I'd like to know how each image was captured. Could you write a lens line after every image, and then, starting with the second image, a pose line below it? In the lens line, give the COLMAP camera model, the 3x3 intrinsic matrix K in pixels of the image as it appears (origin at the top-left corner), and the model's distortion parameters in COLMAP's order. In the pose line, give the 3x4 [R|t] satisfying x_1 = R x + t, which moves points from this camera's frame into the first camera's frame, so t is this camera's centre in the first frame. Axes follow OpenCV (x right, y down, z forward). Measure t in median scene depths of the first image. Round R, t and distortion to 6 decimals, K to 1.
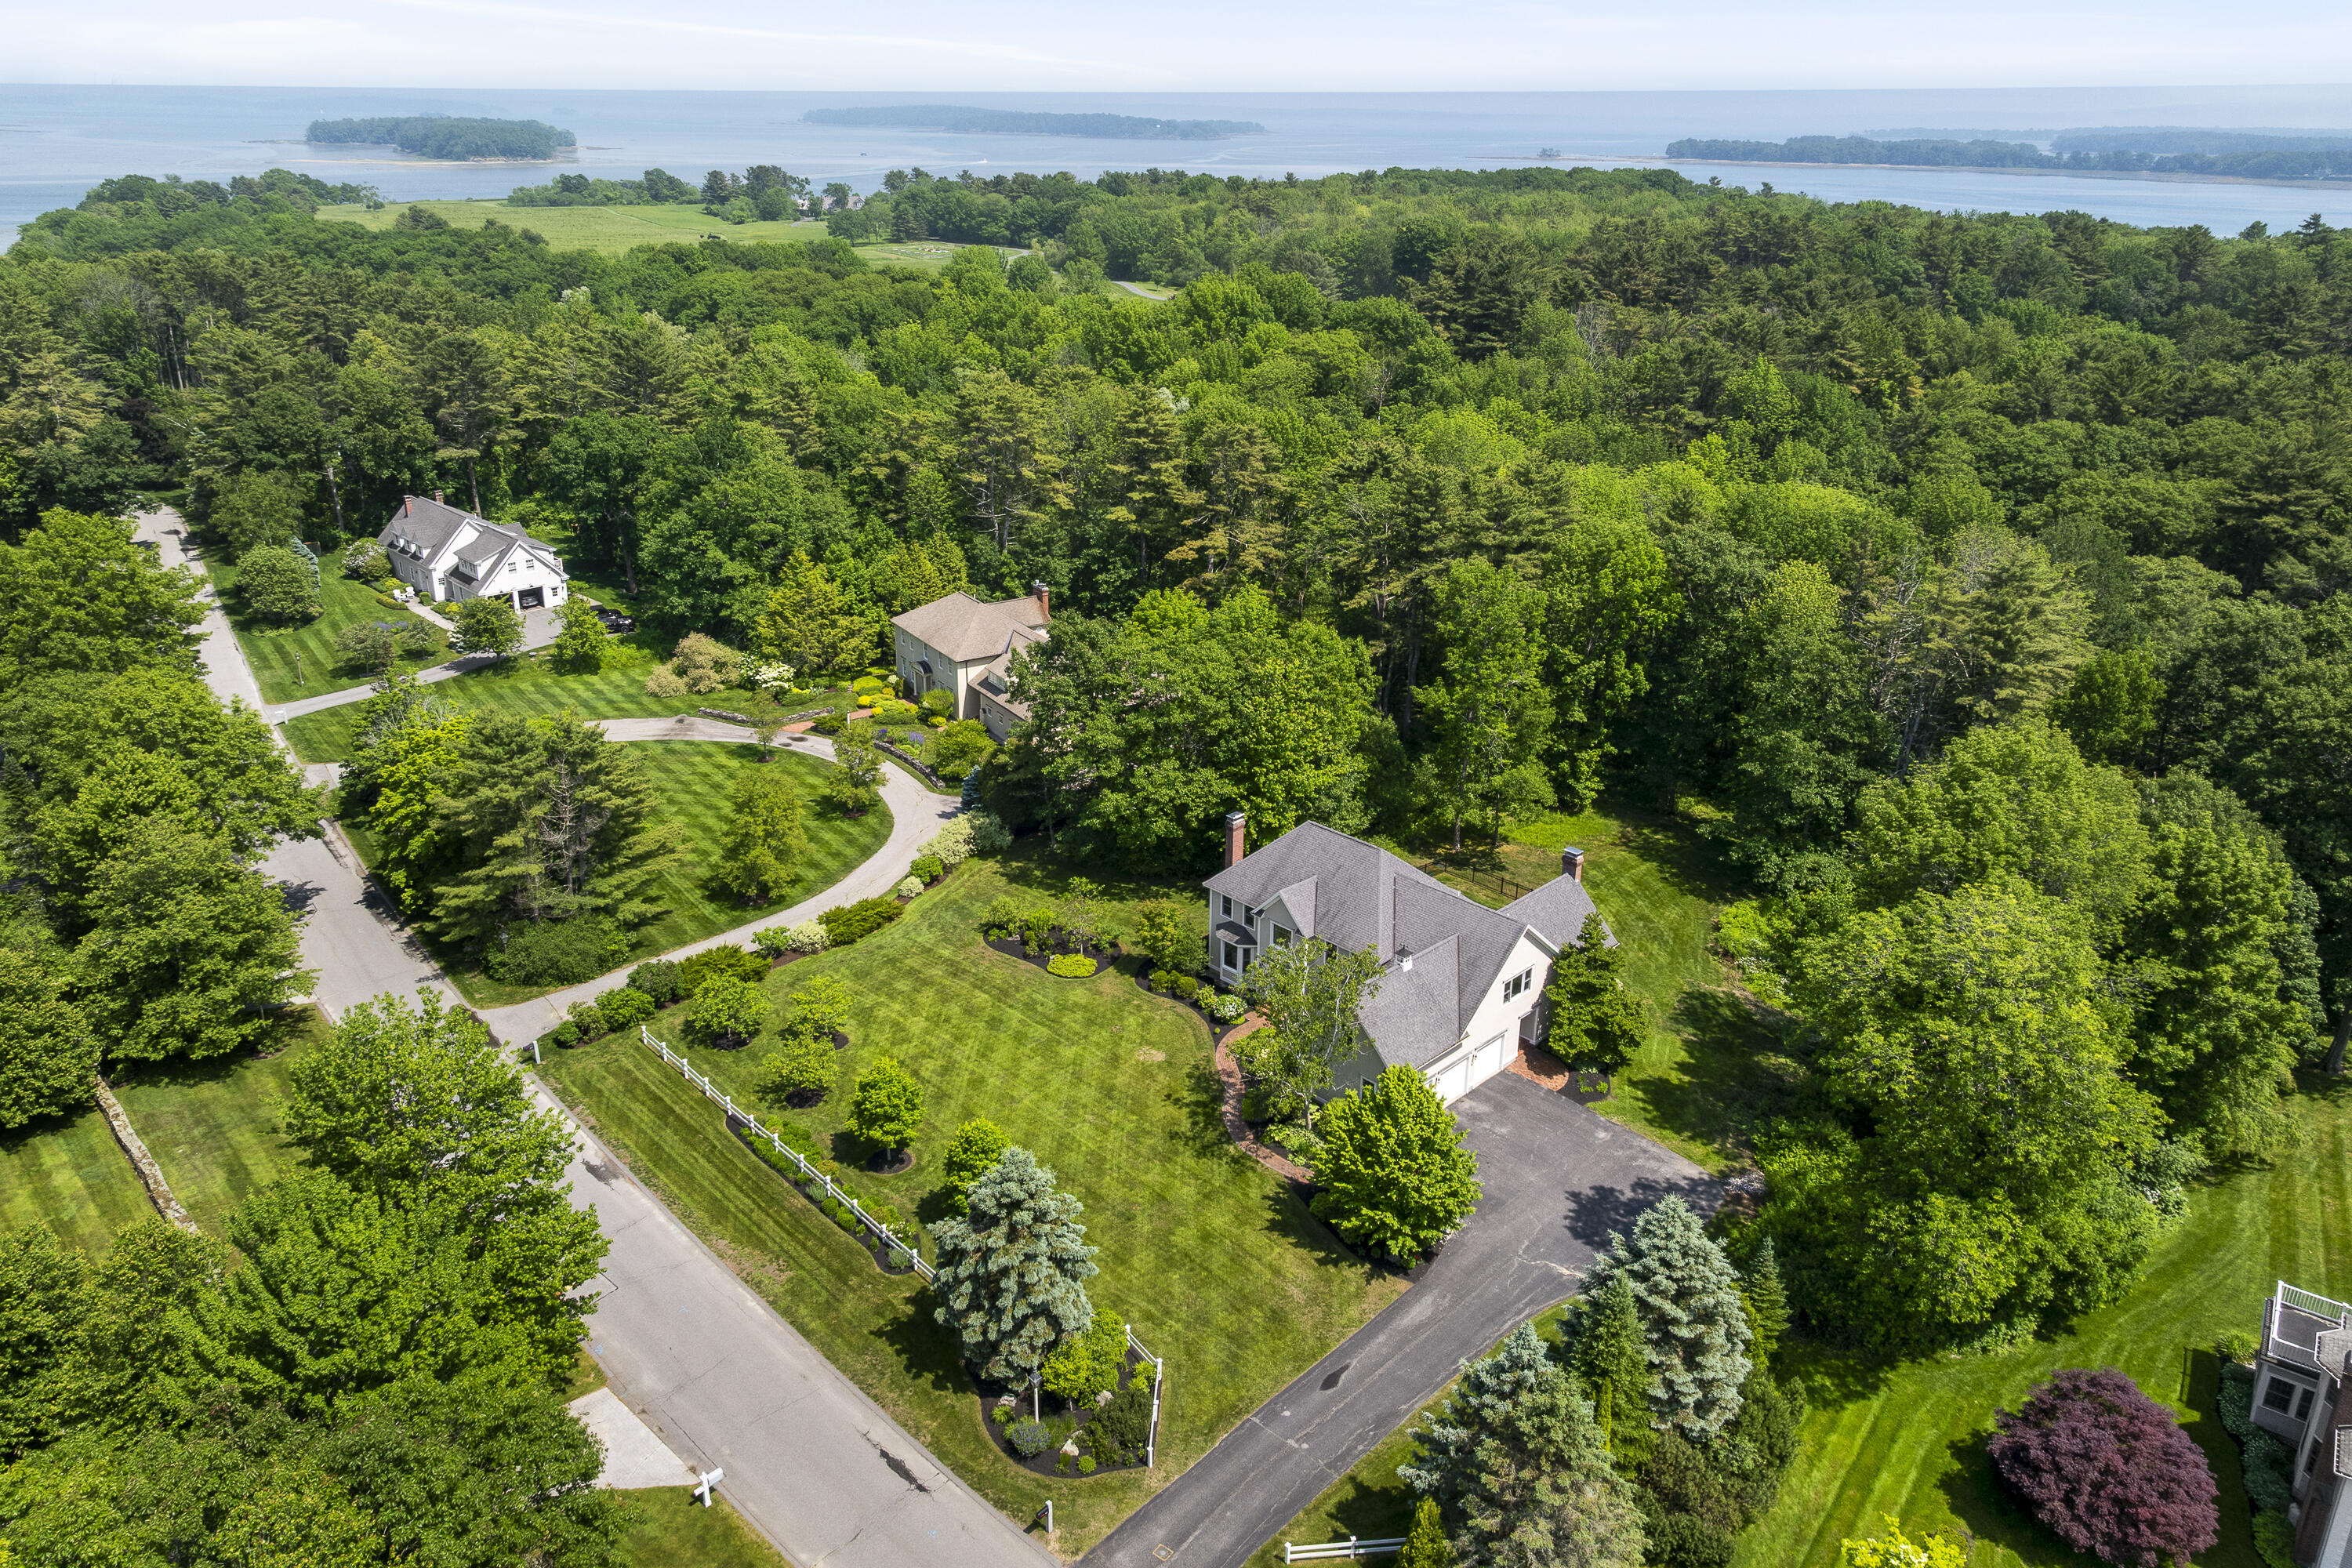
lens RADIAL K [[1618.7, 0, 1167.8], [0, 1618.7, 780.4], [0, 0, 1]] dist [0.000089, -0.002659]
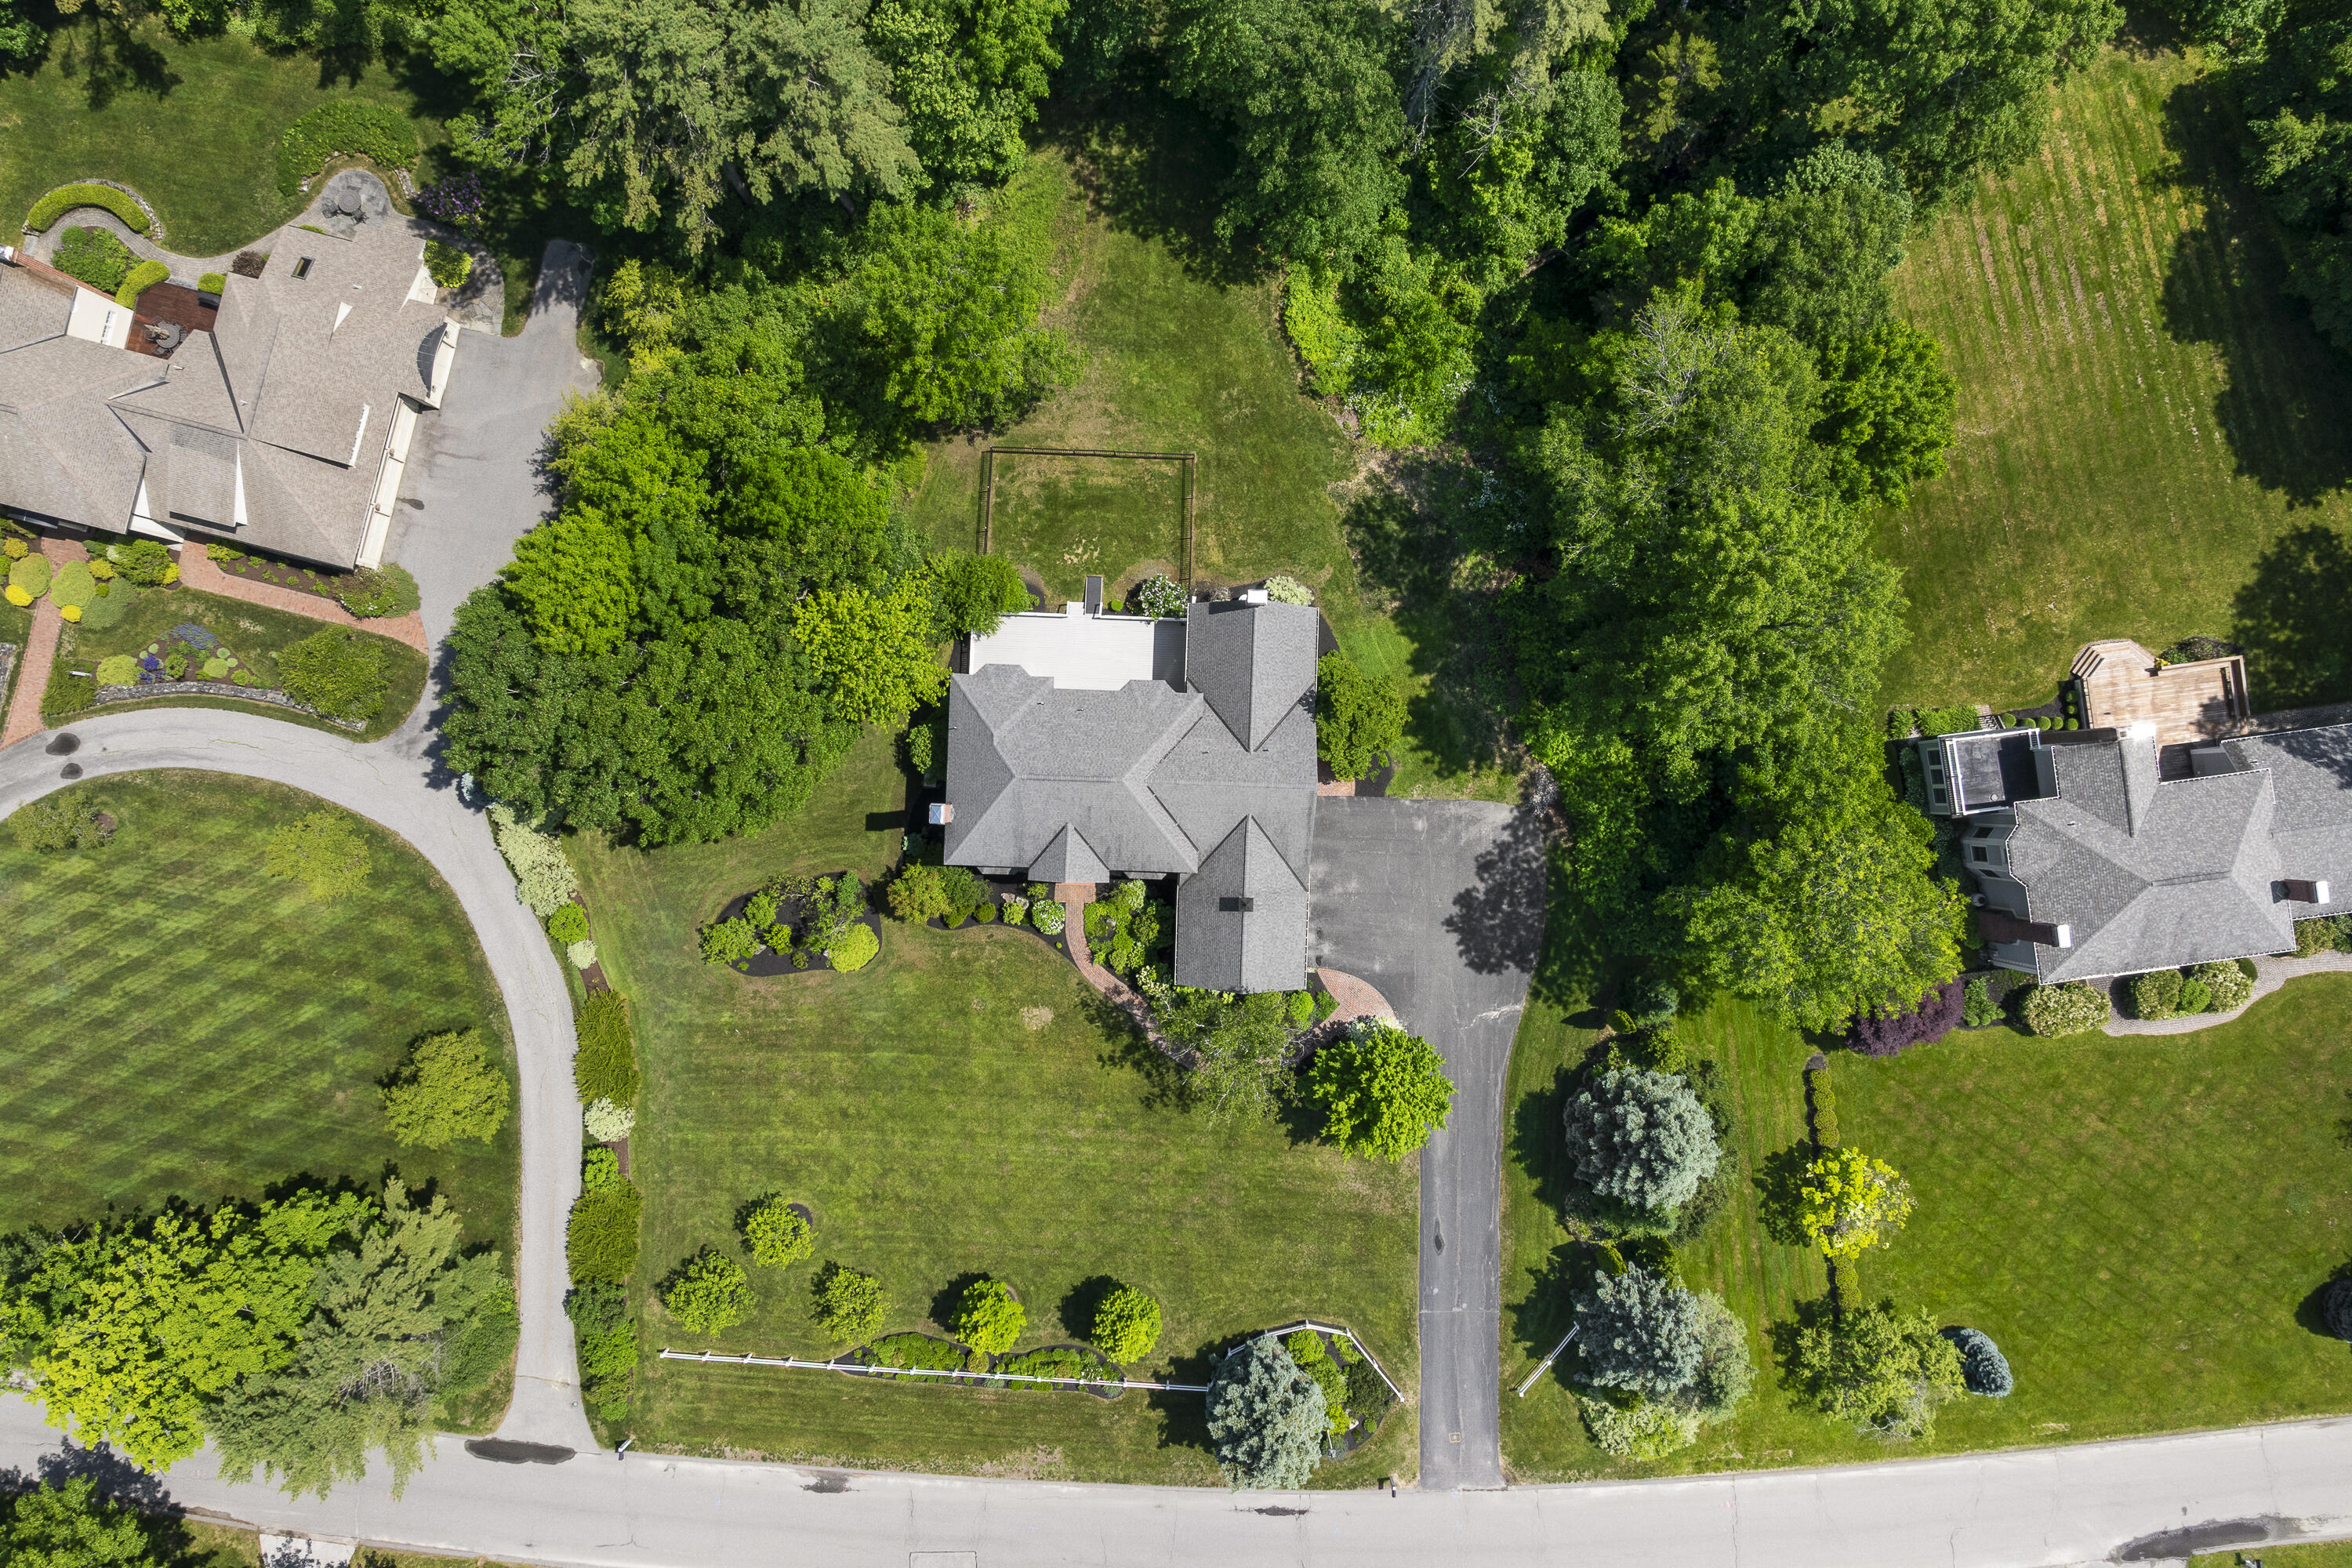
lens RADIAL K [[1618.7, 0, 1167.8], [0, 1618.7, 780.4], [0, 0, 1]] dist [0.000089, -0.002659]
pose [[0.725570, -0.688076, -0.009996, 0.115518], [0.275143, 0.276760, 0.920707, -0.564075], [-0.630750, -0.670787, 0.390128, 0.463285]]
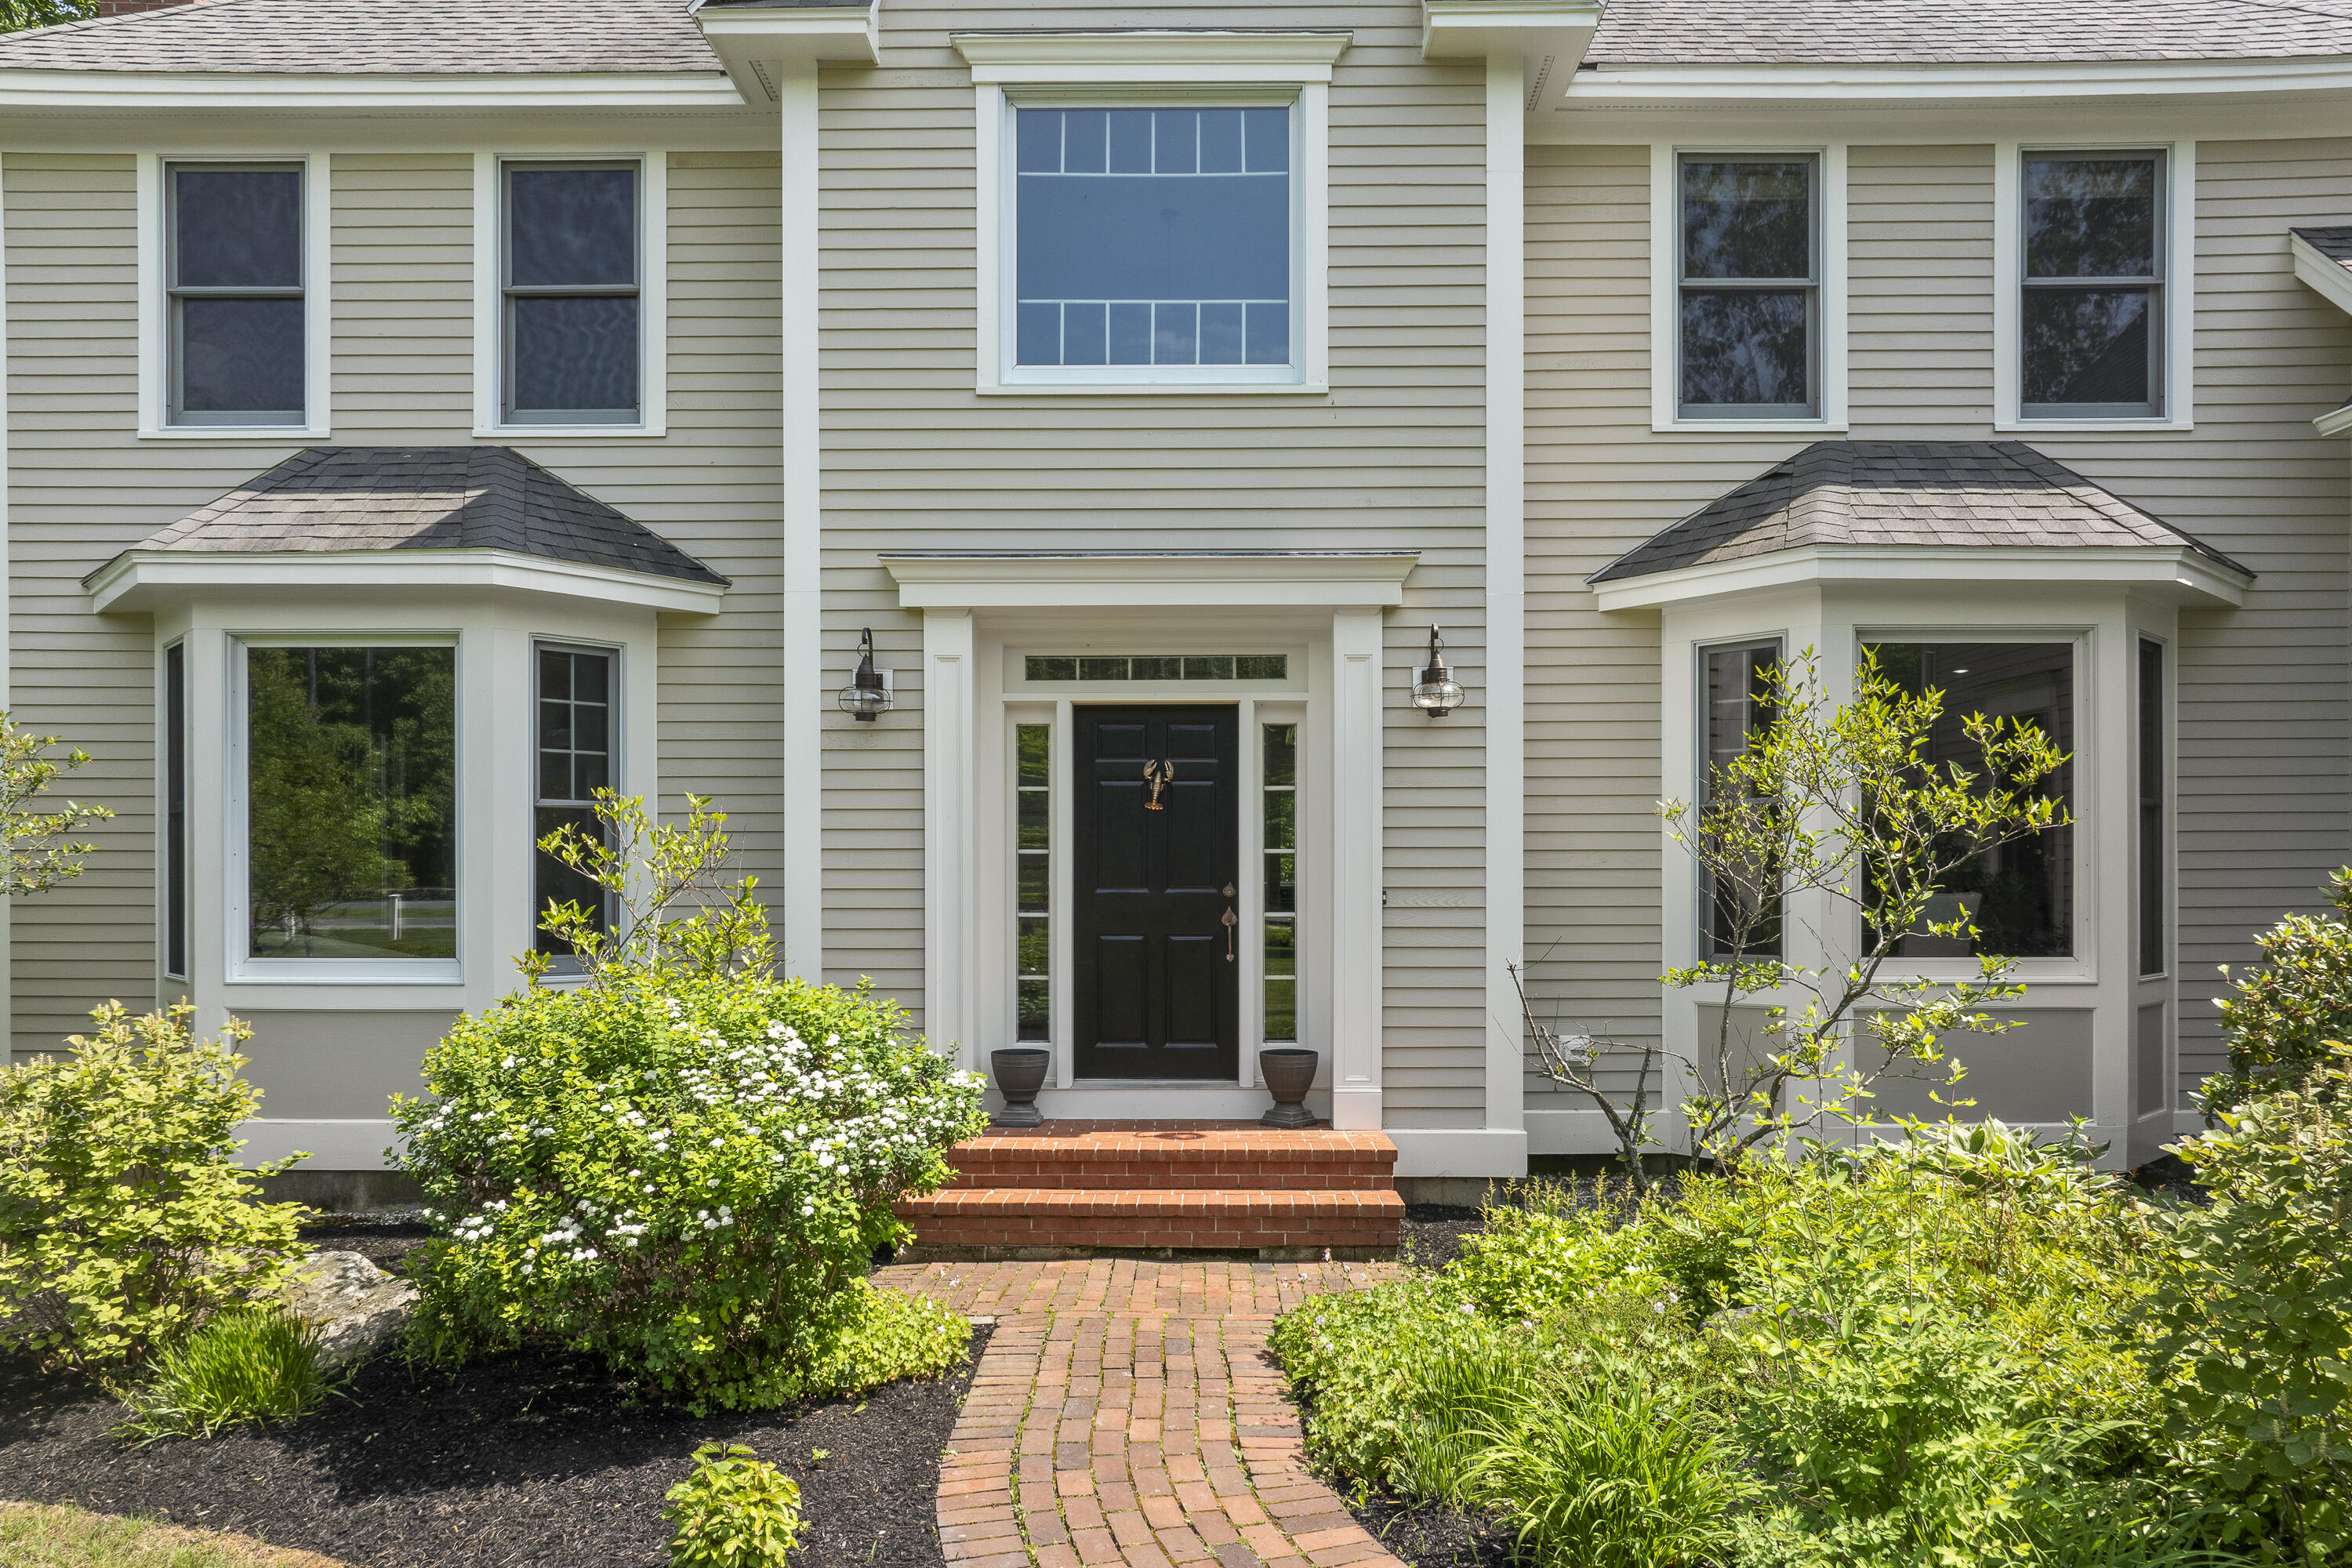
lens RADIAL K [[1641.1, 0, 1173.0], [0, 1641.1, 869.6], [0, 0, 1]] dist [-0.006153, -0.001858]
pose [[0.719220, -0.019961, 0.694496, 0.007993], [0.276872, 0.925023, -0.260143, 0.111377], [-0.637232, 0.379386, 0.670821, 0.699105]]
